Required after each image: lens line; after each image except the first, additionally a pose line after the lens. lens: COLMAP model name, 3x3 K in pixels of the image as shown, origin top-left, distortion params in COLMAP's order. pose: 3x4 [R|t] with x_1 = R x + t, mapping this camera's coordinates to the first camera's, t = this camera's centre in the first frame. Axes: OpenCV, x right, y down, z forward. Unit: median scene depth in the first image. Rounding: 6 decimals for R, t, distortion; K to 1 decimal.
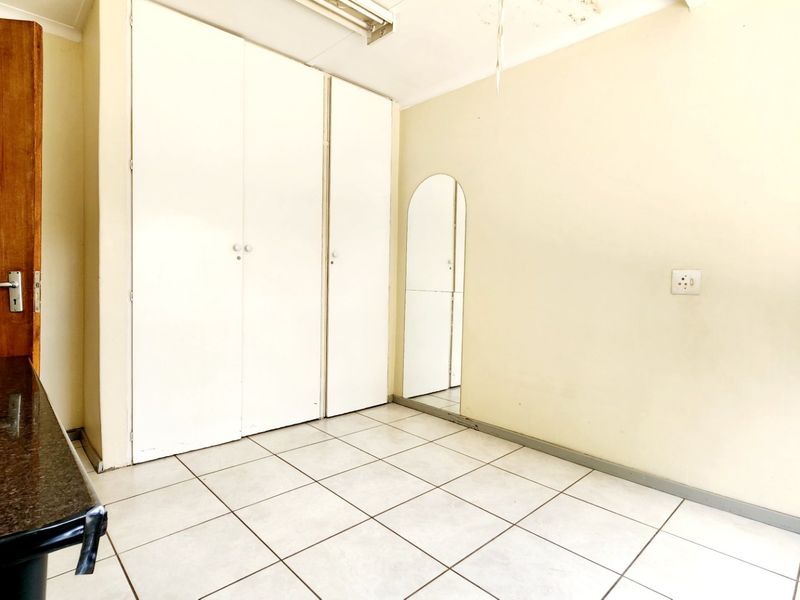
lens RADIAL K [[432.3, 0, 390.4], [0, 432.3, 298.0], [0, 0, 1]] dist [-0.001318, 0.000428]
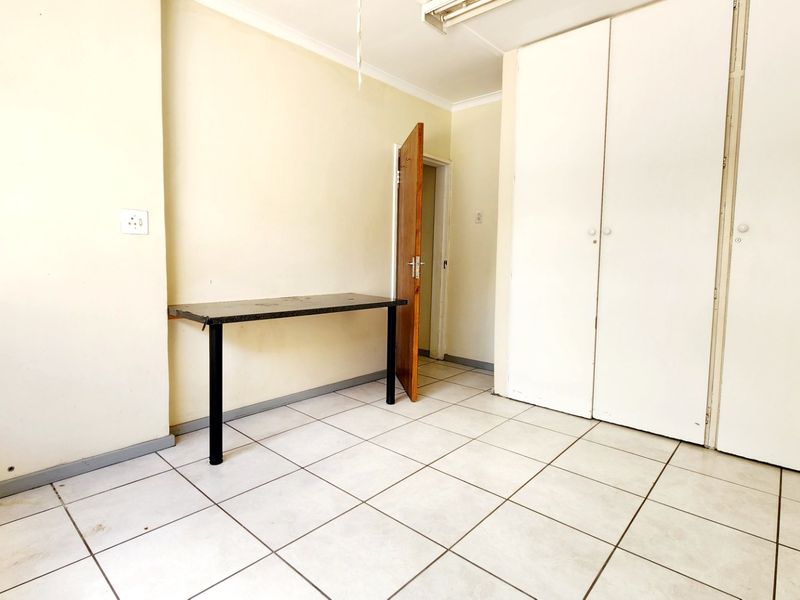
lens RADIAL K [[432.6, 0, 400.0], [0, 432.6, 300.0], [0, 0, 1]] dist [-0.002443, -0.000383]
pose [[0.089865, 0.078492, -0.992856, 0.687888], [-0.057550, 0.995633, 0.073503, -0.004774], [0.994290, 0.050534, 0.093990, 0.497824]]
